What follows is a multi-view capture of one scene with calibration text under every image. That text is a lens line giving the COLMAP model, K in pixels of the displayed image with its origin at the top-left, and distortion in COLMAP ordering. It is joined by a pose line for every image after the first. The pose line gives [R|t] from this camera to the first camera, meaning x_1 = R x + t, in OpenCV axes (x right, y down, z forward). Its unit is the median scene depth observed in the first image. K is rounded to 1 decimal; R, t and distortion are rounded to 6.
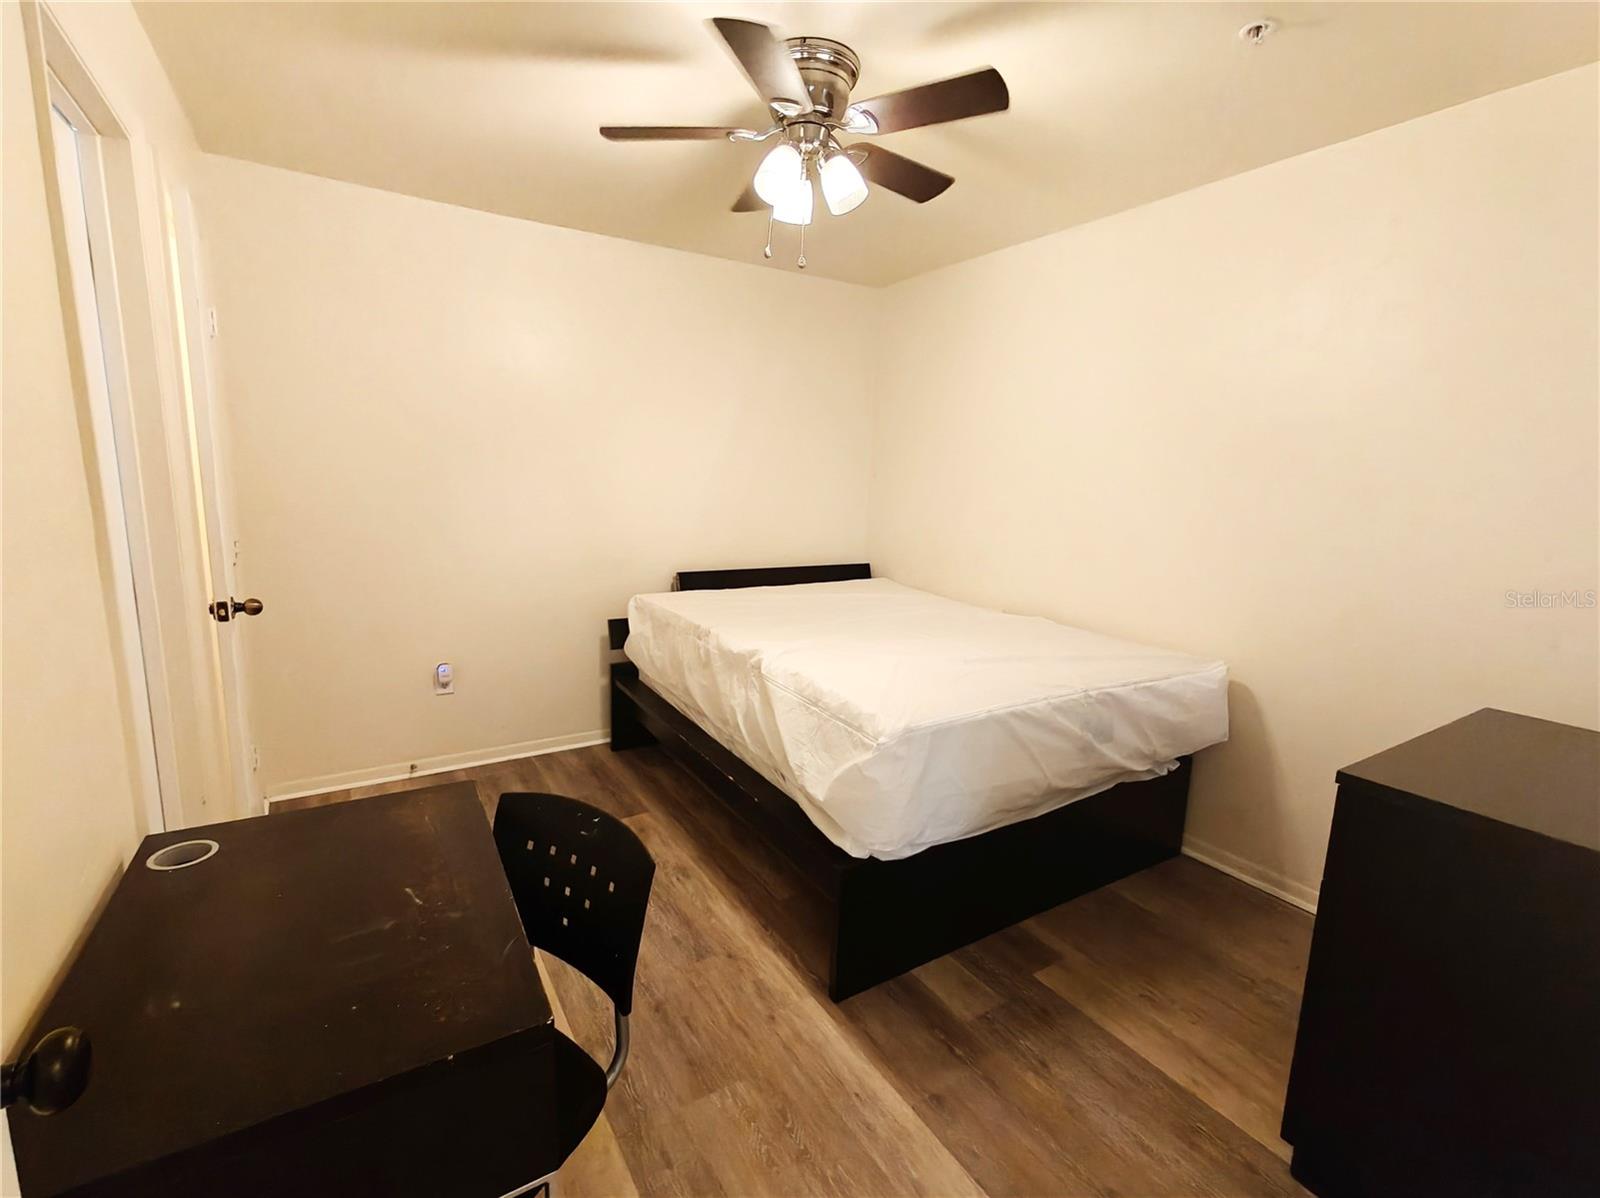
lens RADIAL K [[722.7, 0, 794.6], [0, 722.7, 598.7], [0, 0, 1]] dist [0.001422, 0.000122]
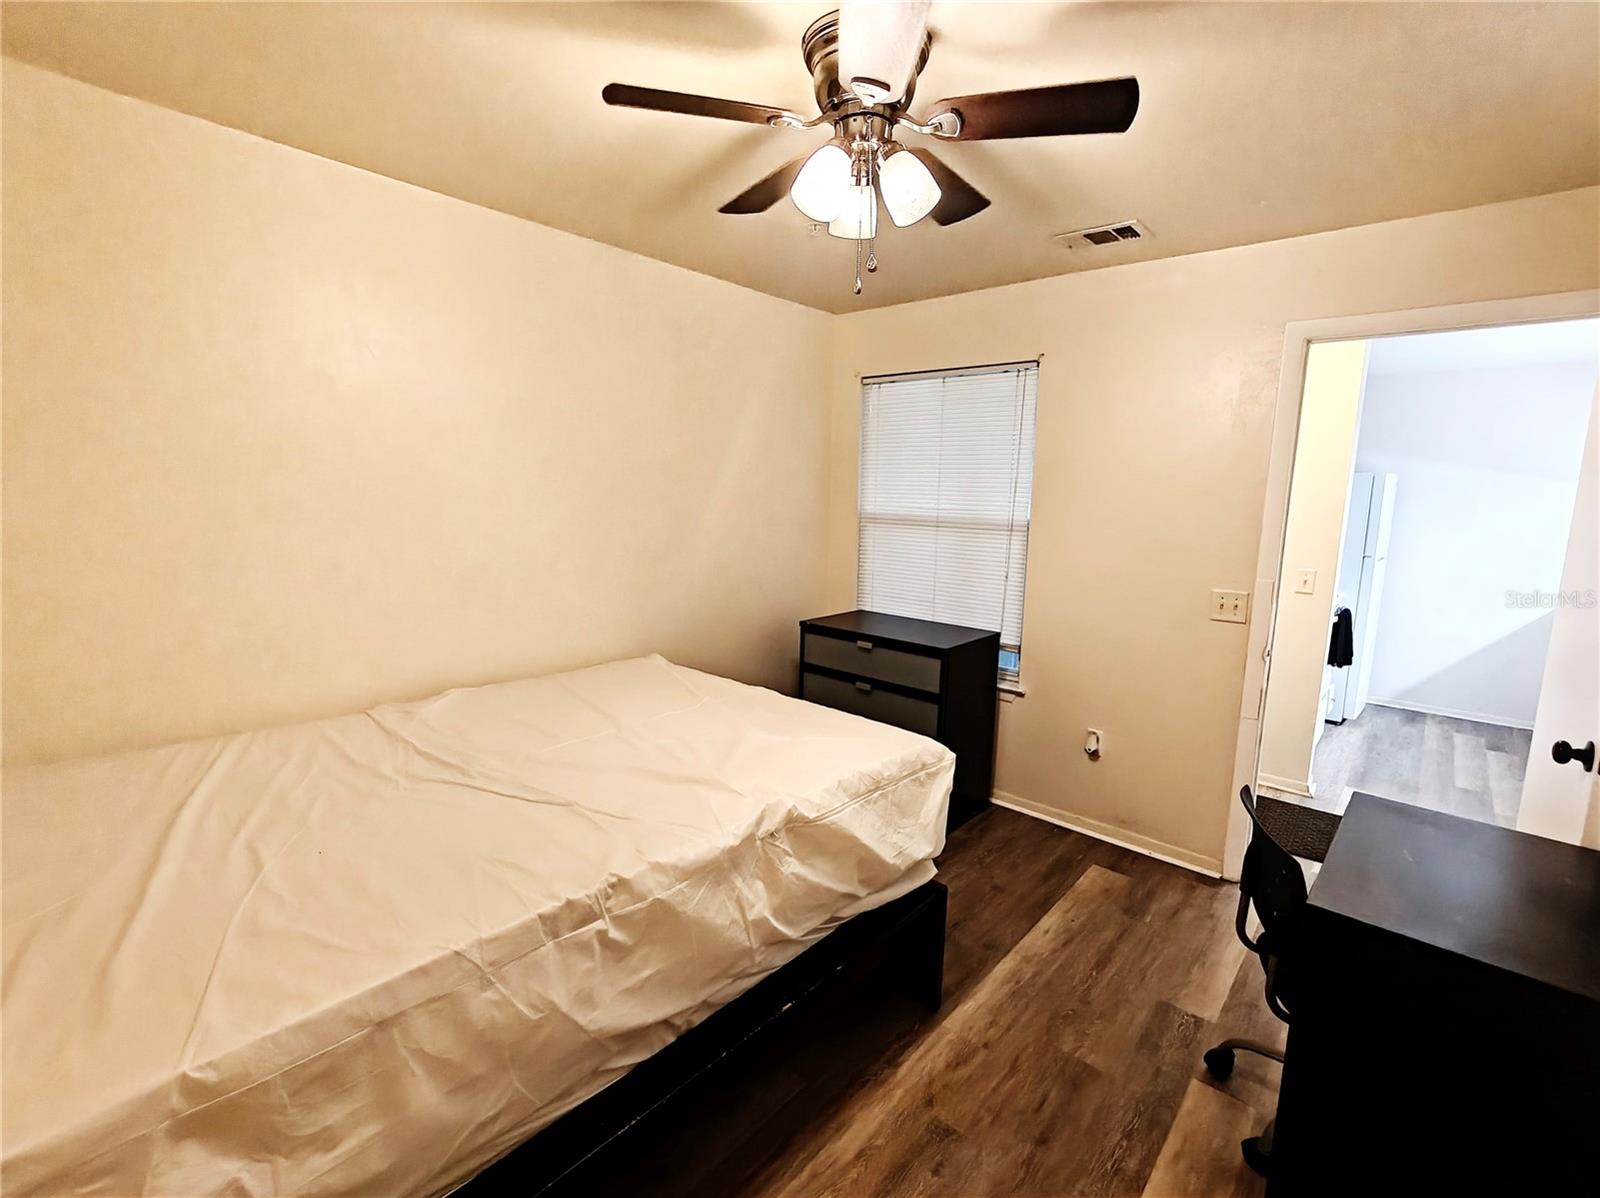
lens RADIAL K [[722.7, 0, 795.7], [0, 722.7, 595.5], [0, 0, 1]] dist [0.001422, 0.000122]
pose [[-0.286218, -0.176560, 0.941757, -0.822687], [0.135591, 0.965521, 0.222224, -0.334361], [-0.948522, 0.191299, -0.252410, 1.374779]]
